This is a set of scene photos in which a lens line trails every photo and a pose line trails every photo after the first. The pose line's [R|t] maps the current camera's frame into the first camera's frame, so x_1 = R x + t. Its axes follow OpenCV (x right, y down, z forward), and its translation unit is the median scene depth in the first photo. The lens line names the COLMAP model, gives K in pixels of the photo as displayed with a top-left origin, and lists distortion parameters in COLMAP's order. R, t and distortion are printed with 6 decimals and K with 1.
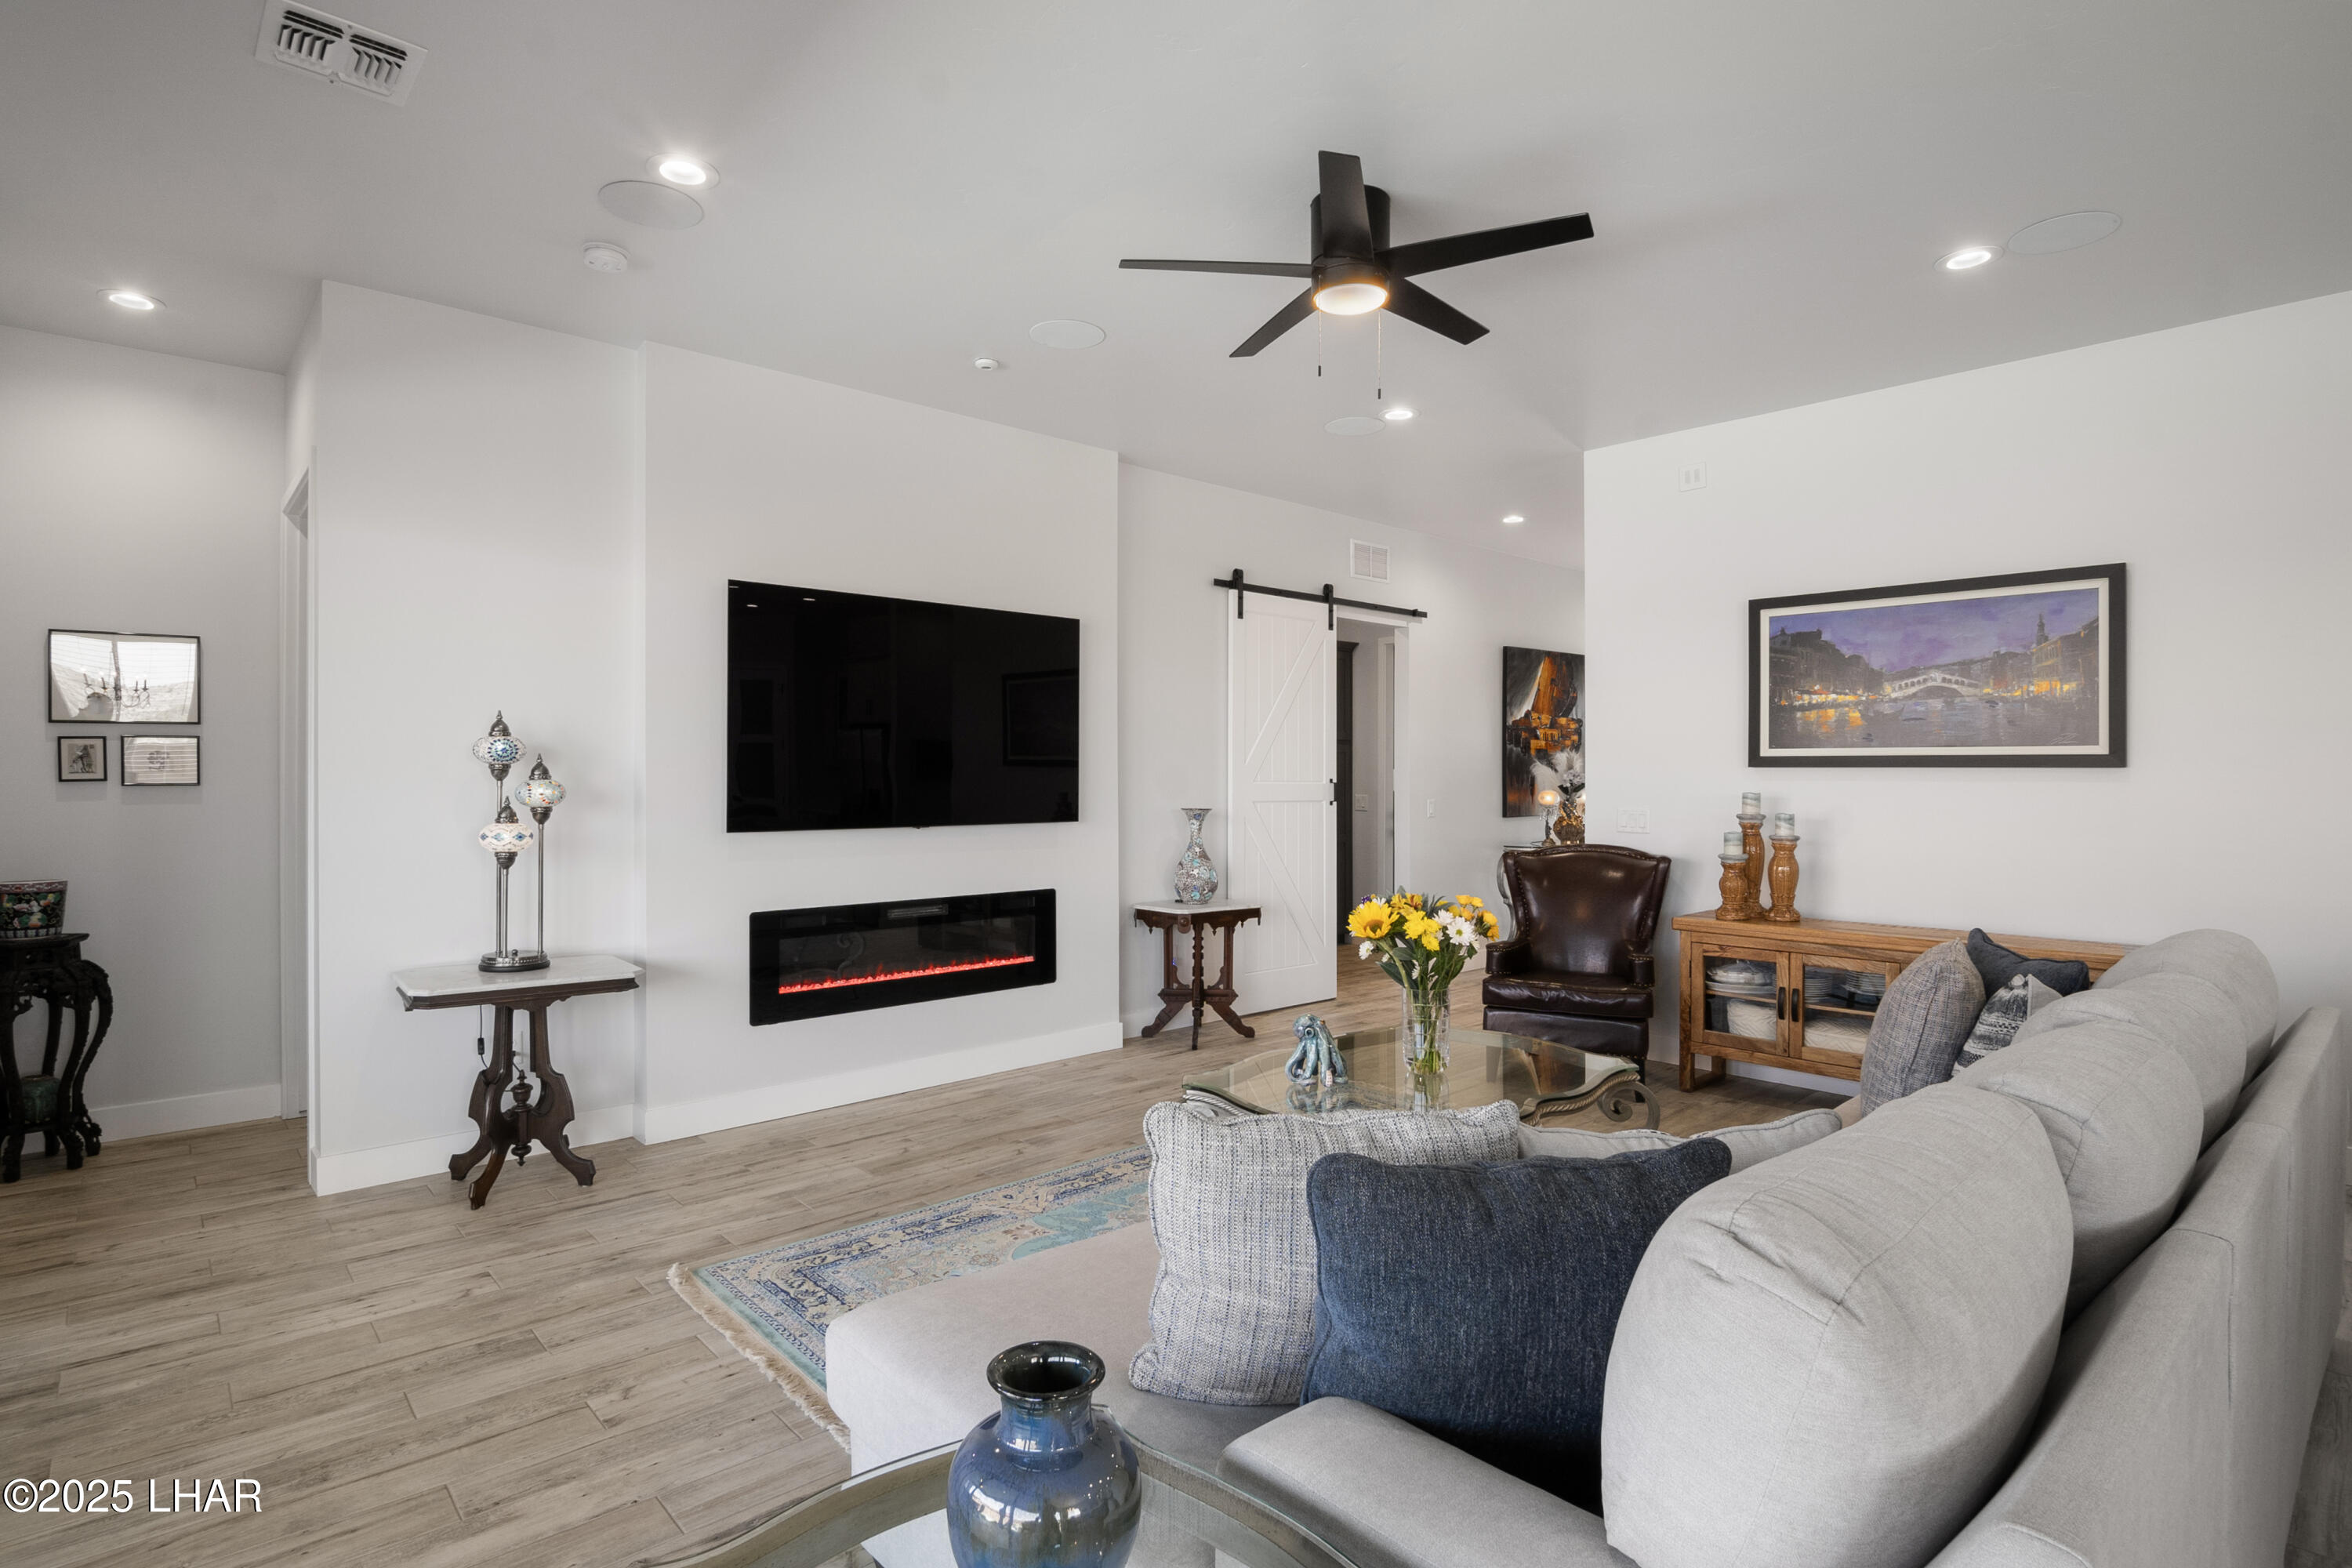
lens RADIAL K [[1173.0, 0, 1176.0], [0, 1173.0, 784.0], [0, 0, 1]] dist [-0.020580, -0.000052]
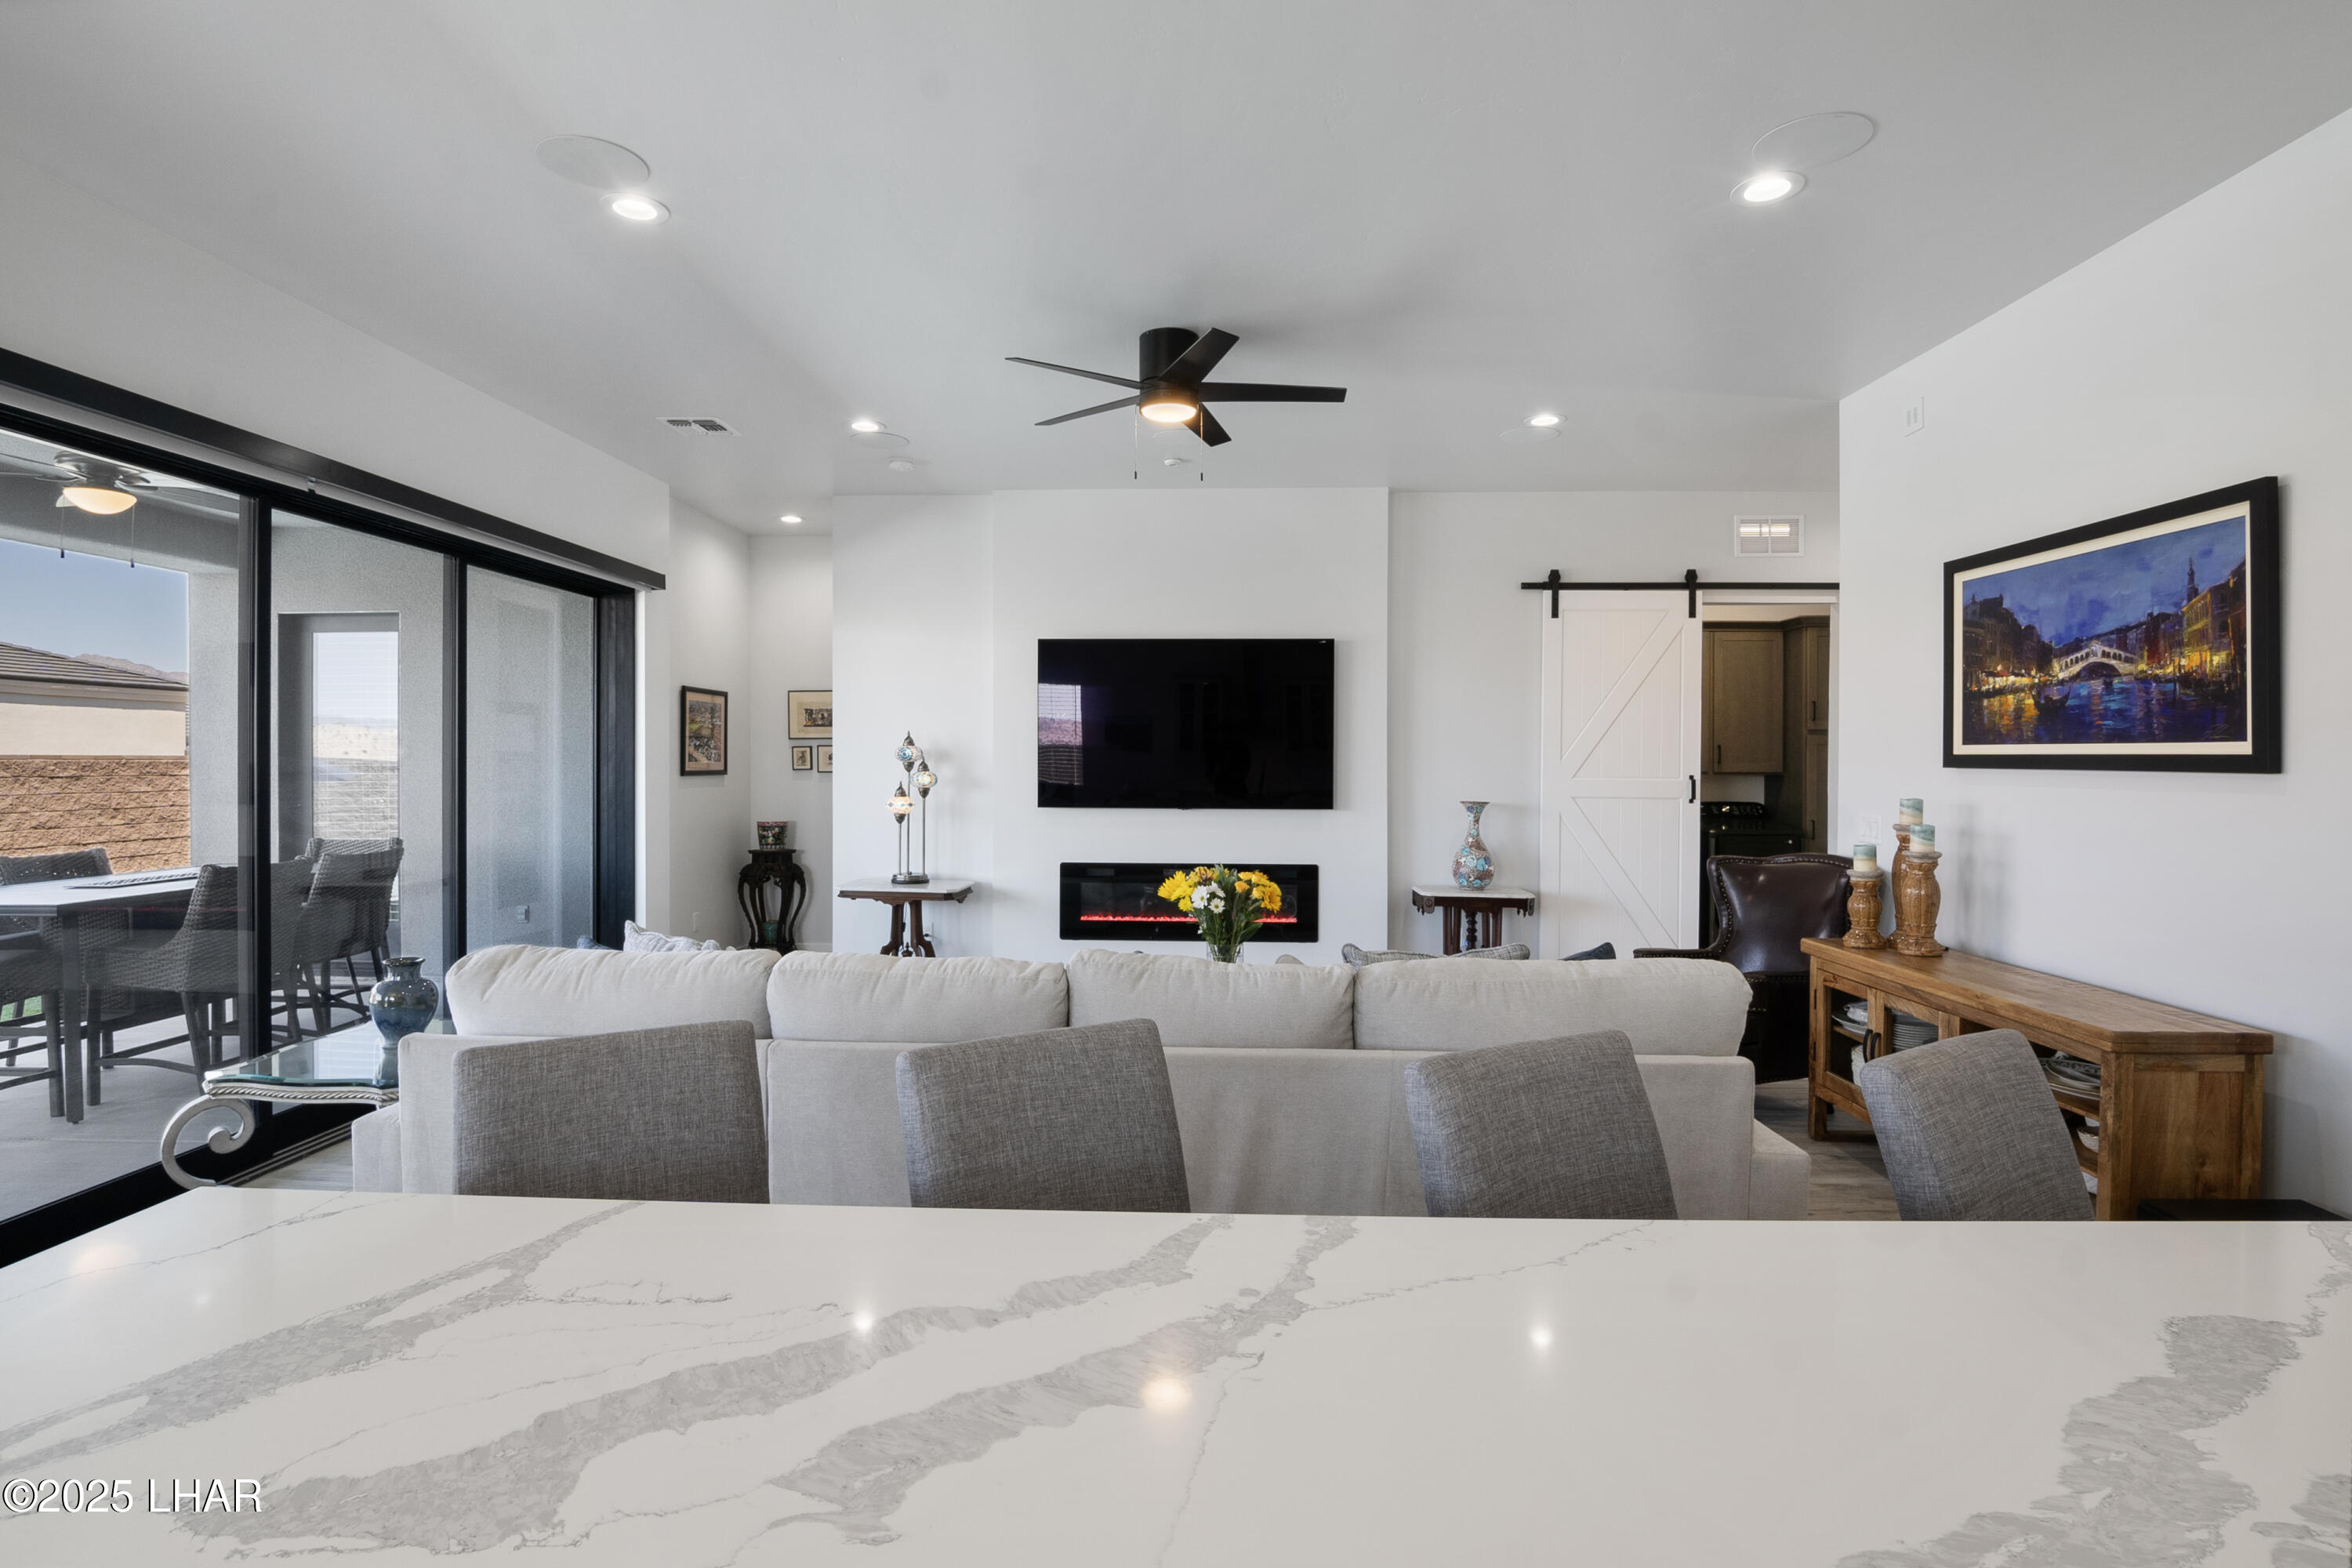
lens RADIAL K [[1187.1, 0, 1169.7], [0, 1187.1, 798.9], [0, 0, 1]] dist [-0.022236, -0.000227]
pose [[0.706504, 0.024807, -0.707274, 0.734344], [-0.008118, 0.999604, 0.026951, -0.010838], [0.707662, -0.013300, 0.706426, 0.036150]]
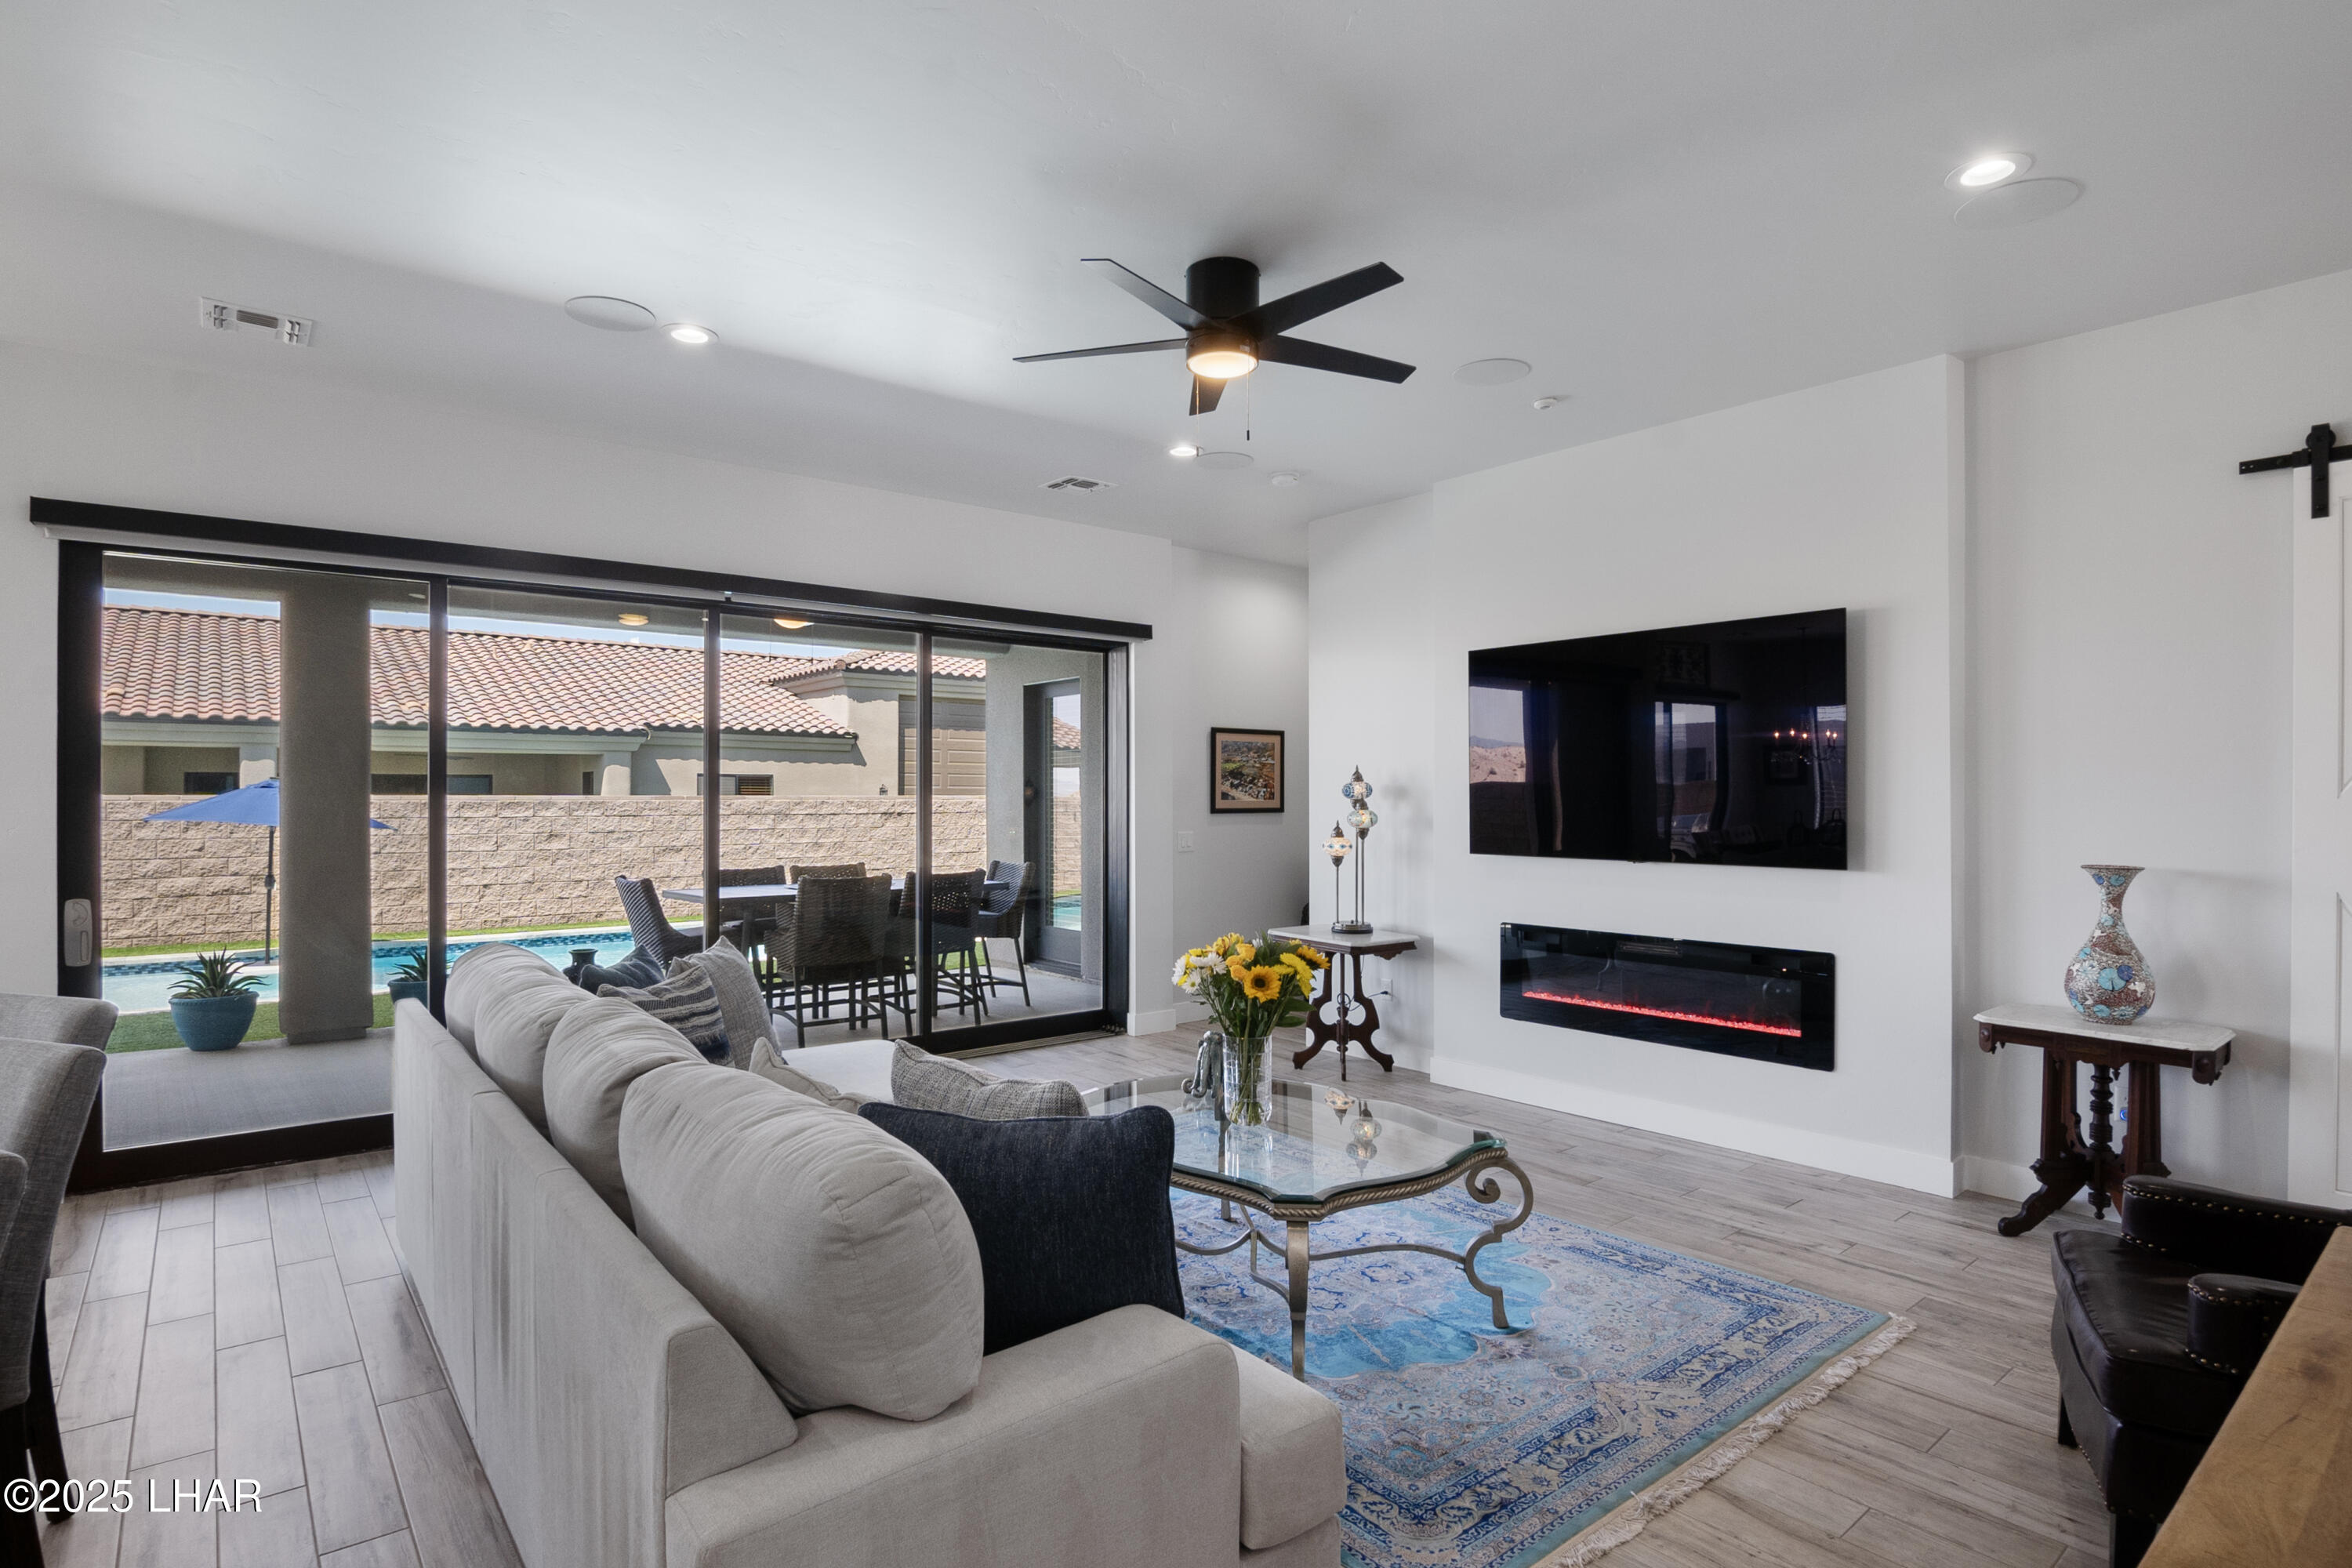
lens RADIAL K [[1187.1, 0, 1169.7], [0, 1187.1, 798.9], [0, 0, 1]] dist [-0.022236, -0.000227]
pose [[-0.060811, 0.000556, -0.998149, 0.810514], [-0.005458, 0.999985, 0.000890, -0.014763], [0.998134, 0.005502, -0.060807, 0.679908]]
